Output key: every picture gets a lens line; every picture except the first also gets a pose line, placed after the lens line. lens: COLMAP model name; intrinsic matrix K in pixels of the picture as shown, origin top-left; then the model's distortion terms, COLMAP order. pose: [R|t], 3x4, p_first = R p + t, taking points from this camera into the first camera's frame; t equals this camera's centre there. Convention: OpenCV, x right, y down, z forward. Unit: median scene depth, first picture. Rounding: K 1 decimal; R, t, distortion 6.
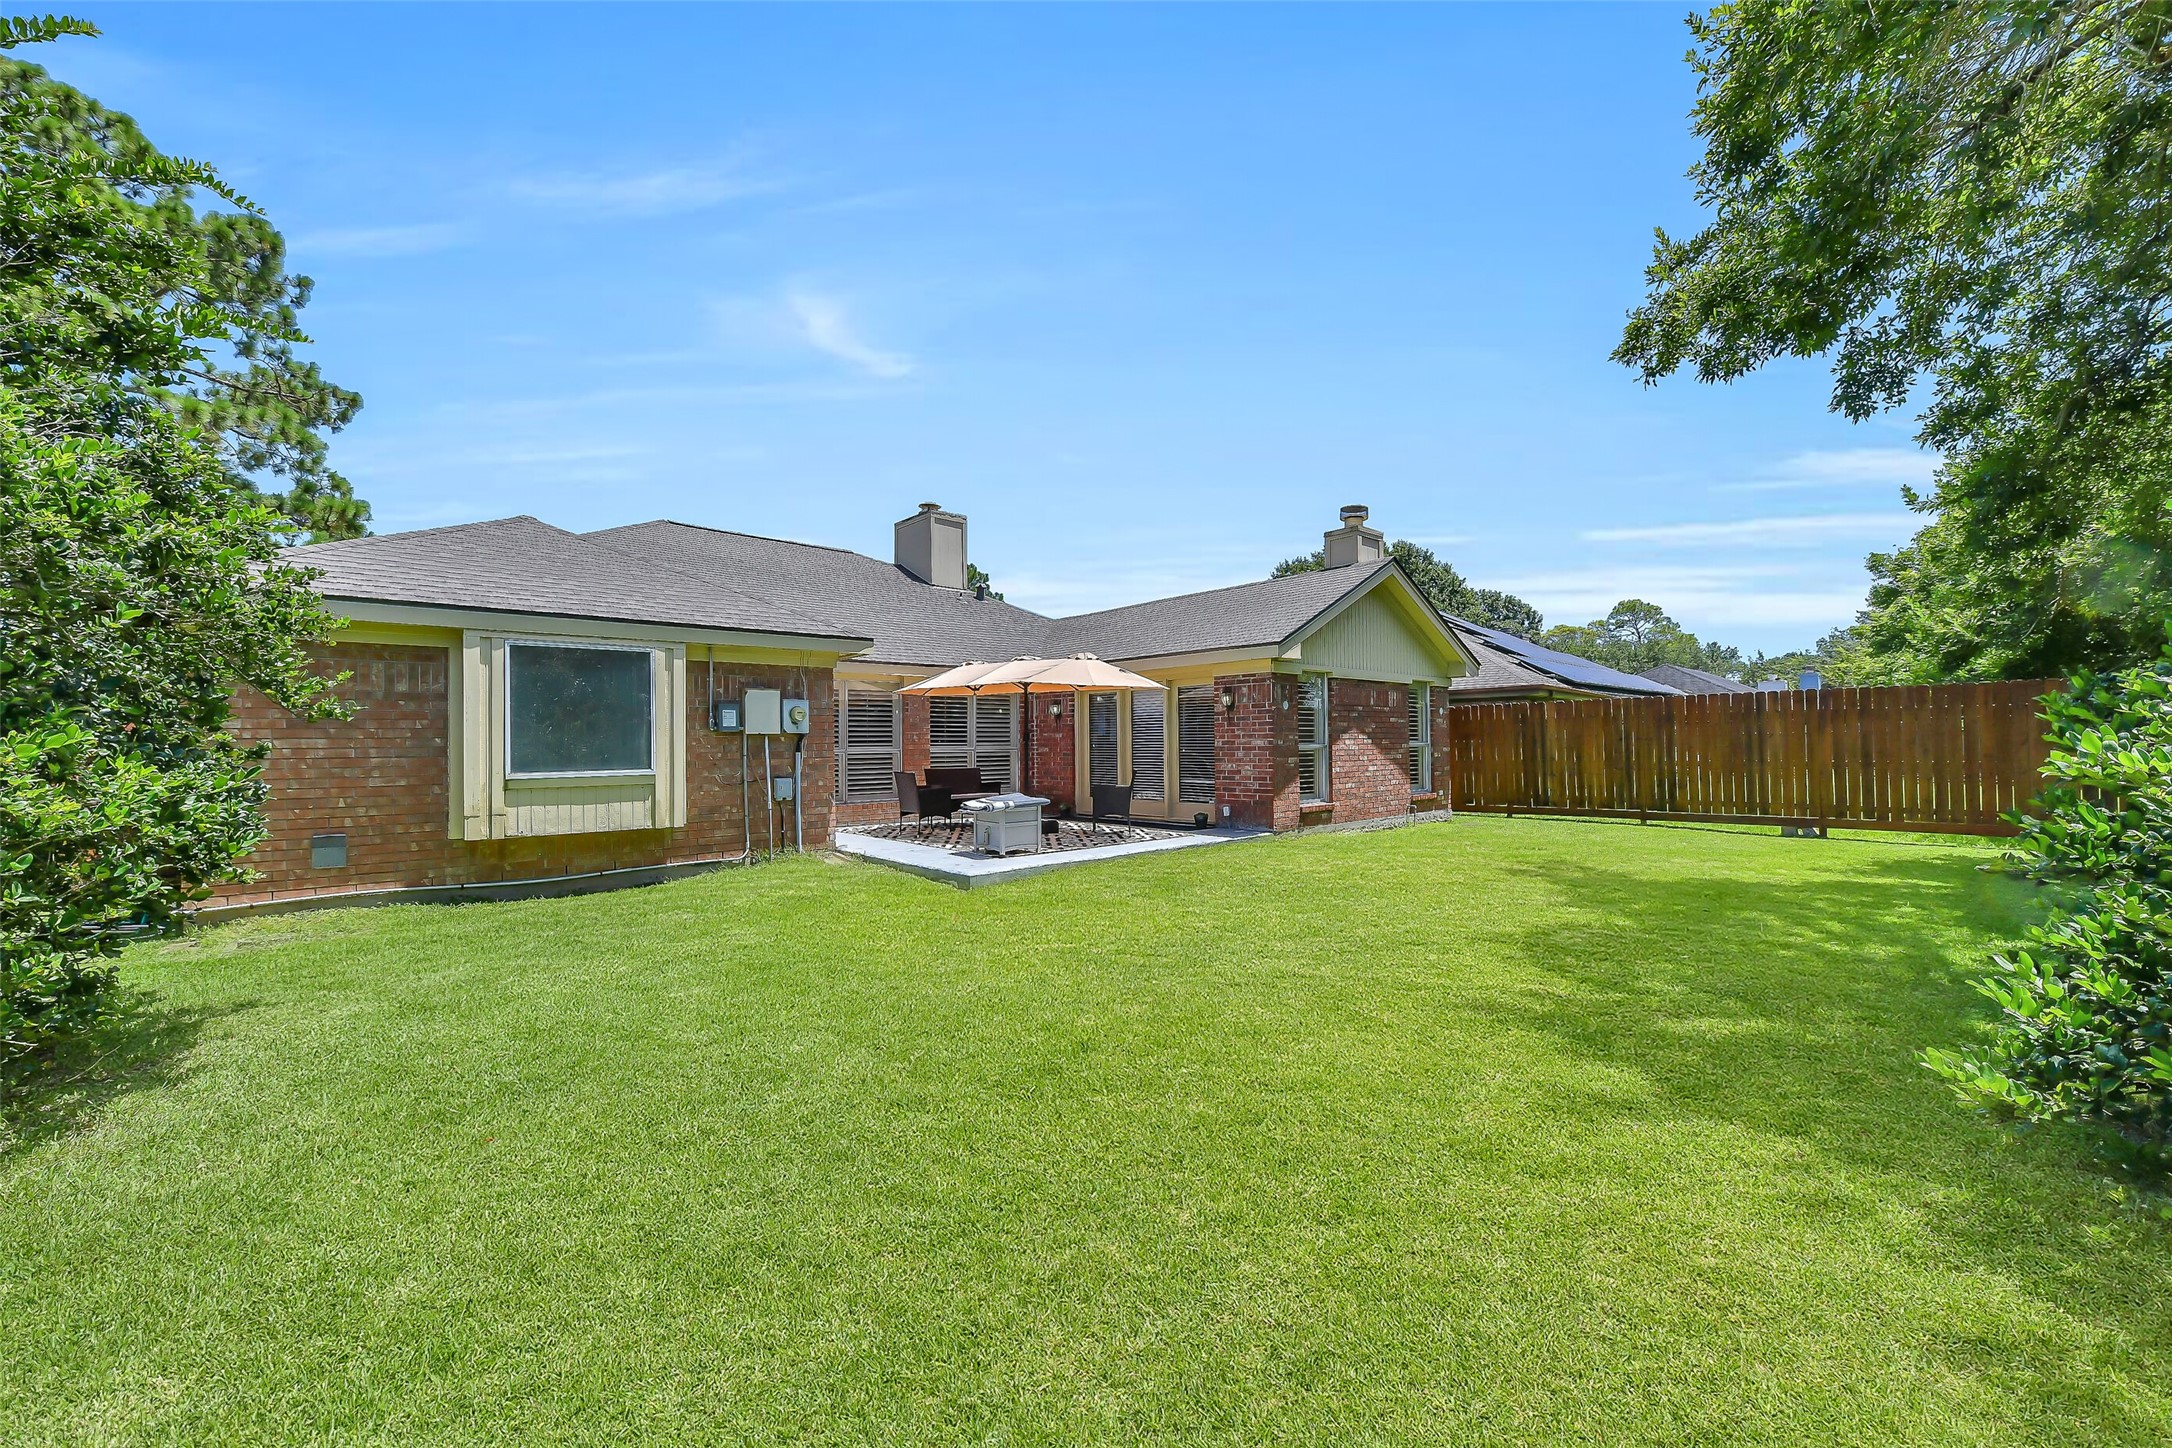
lens RADIAL K [[862.6, 0, 1088.8], [0, 862.6, 725.2], [0, 0, 1]] dist [-0.009570, -0.000776]
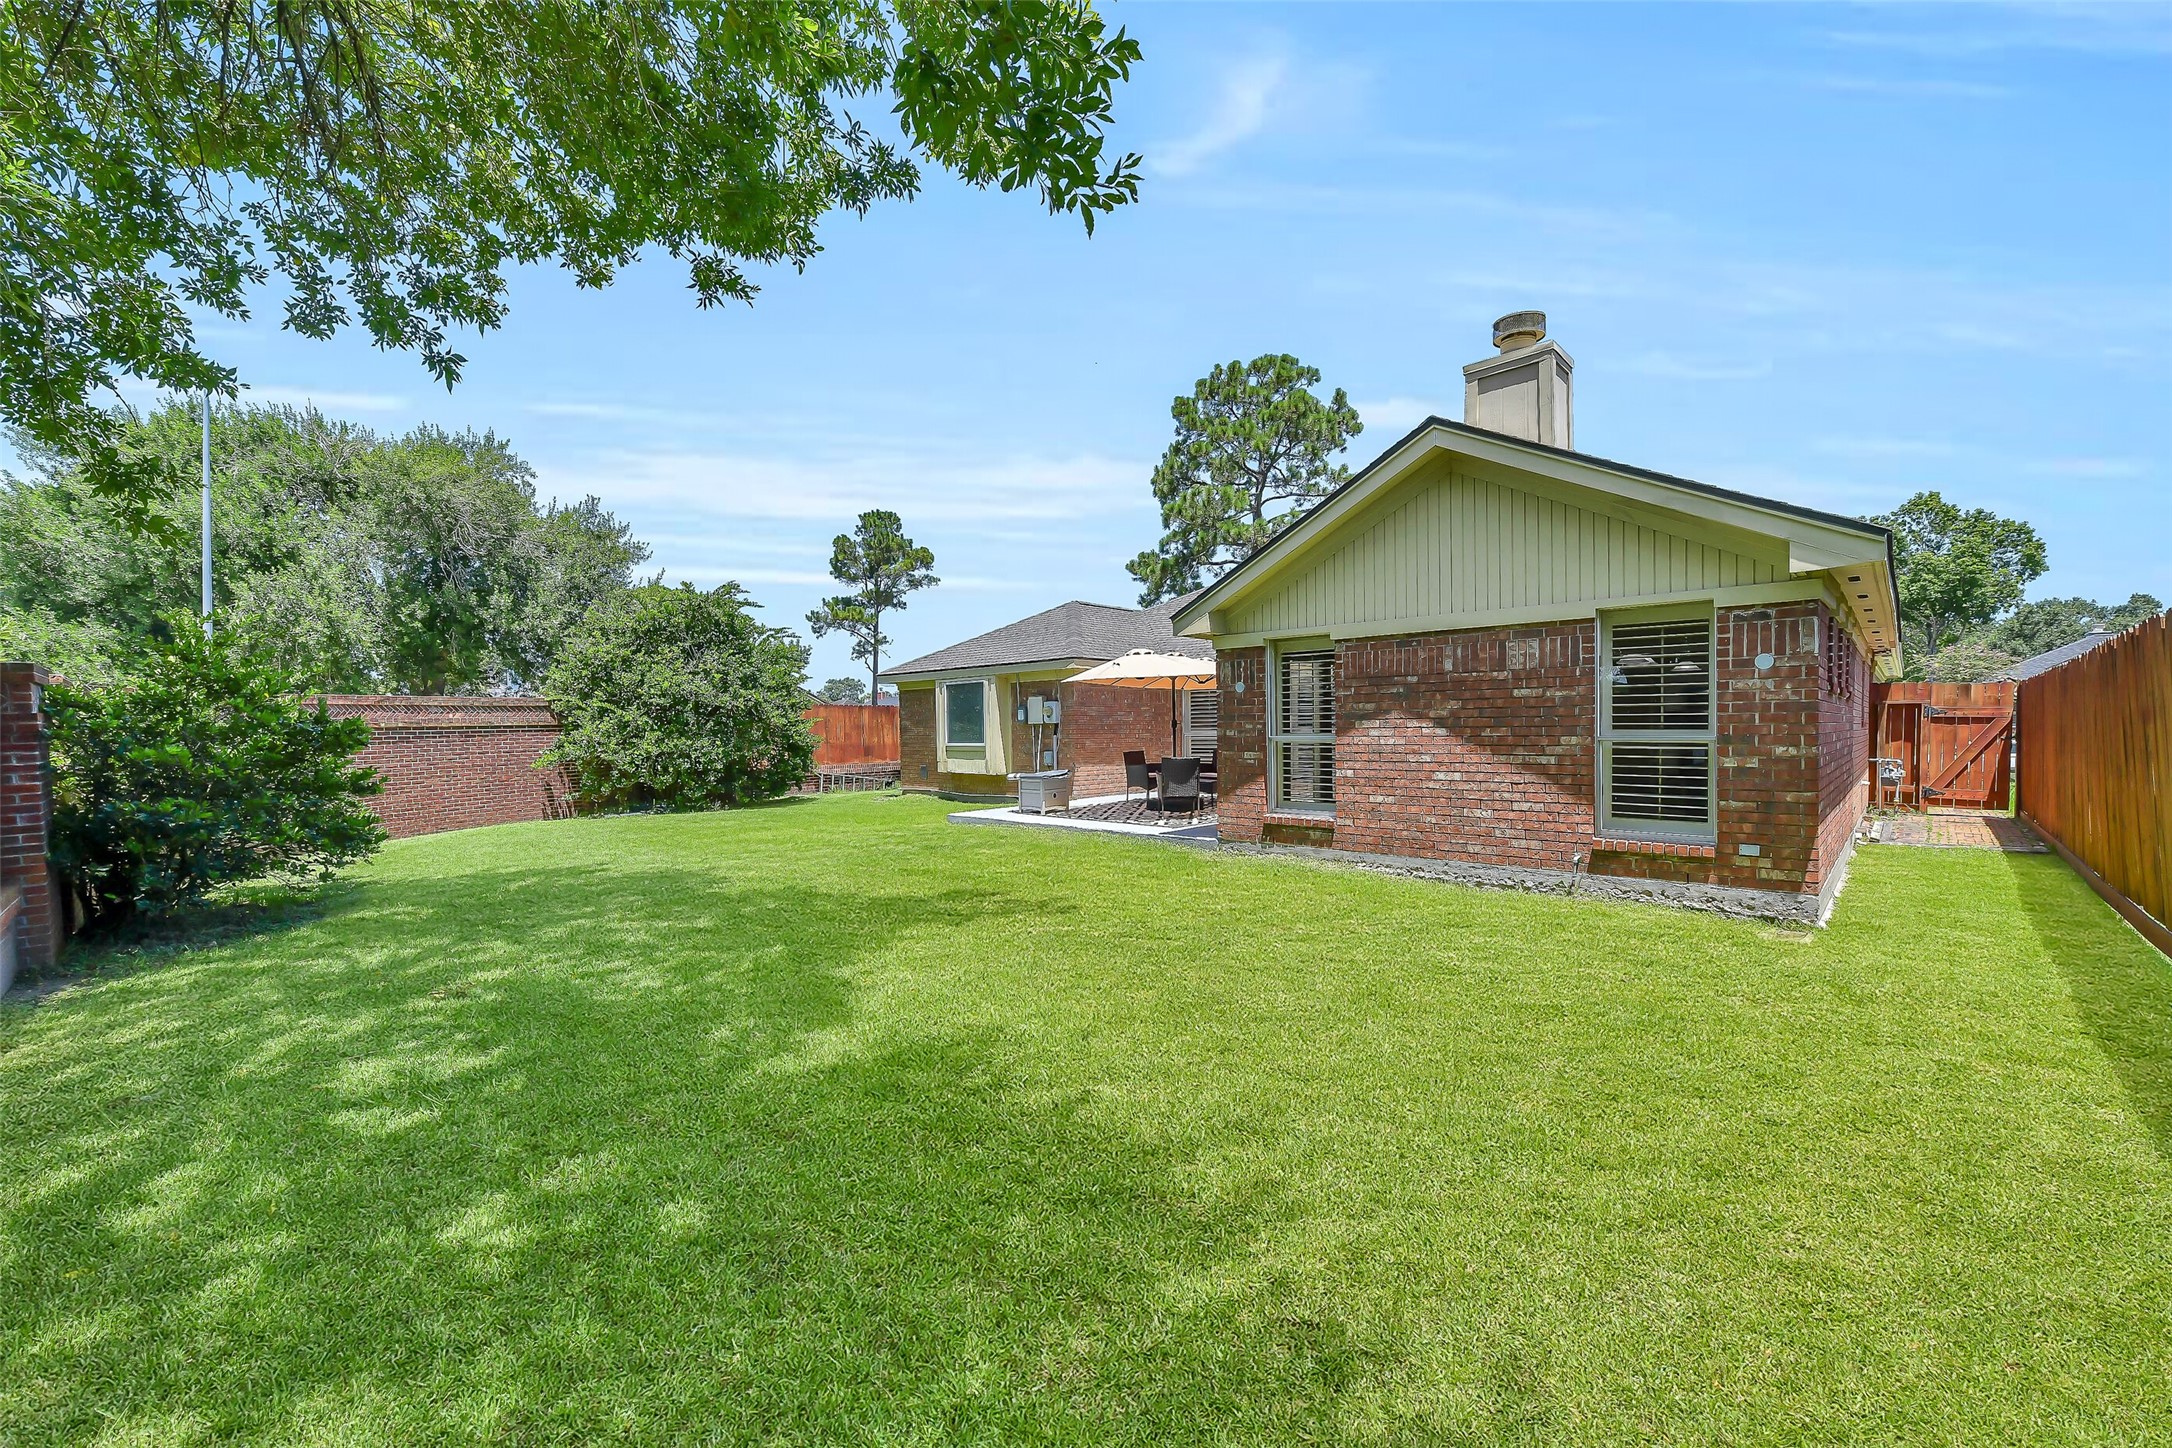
lens RADIAL K [[862.6, 0, 1084.6], [0, 862.6, 730.2], [0, 0, 1]] dist [-0.009570, -0.000776]
pose [[0.071646, 0.008805, -0.997391, 1.020861], [0.024438, 0.999645, 0.010581, 0.005610], [0.997131, -0.025132, 0.071406, 0.792197]]
